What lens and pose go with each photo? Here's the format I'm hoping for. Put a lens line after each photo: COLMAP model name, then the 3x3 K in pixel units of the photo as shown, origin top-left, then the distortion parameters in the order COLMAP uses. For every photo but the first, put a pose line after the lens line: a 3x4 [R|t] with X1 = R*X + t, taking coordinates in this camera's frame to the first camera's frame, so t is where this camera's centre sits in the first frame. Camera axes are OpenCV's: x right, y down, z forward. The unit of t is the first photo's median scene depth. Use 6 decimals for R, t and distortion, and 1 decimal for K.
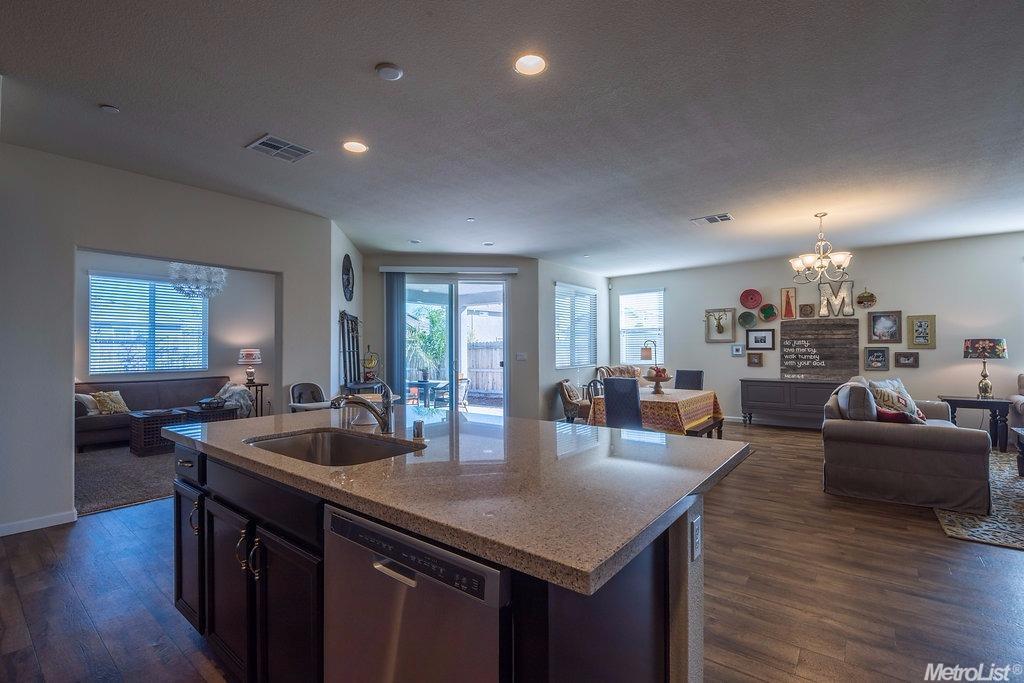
lens RADIAL K [[450.1, 0, 502.0], [0, 450.1, 348.1], [0, 0, 1]] dist [-0.005717, -0.008416]
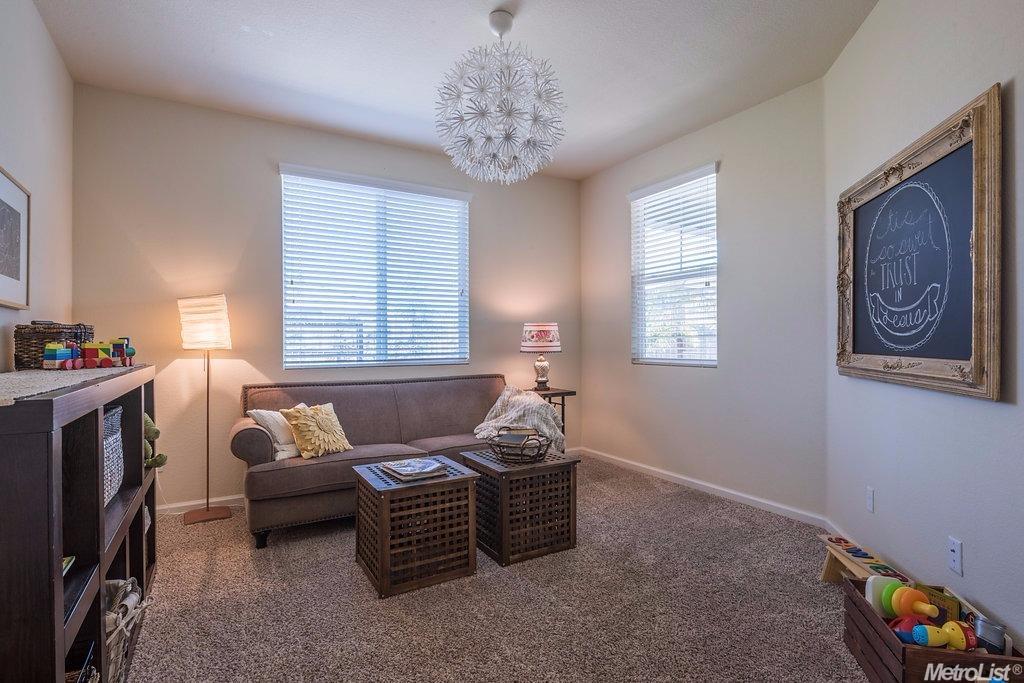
lens RADIAL K [[524.6, 0, 508.4], [0, 524.6, 343.9], [0, 0, 1]] dist [0.000744, 0.000181]
pose [[0.930211, 0.004261, -0.366999, -0.384254], [-0.000782, 0.999953, 0.009626, 0.021494], [0.367023, -0.008667, 0.930171, 0.440785]]
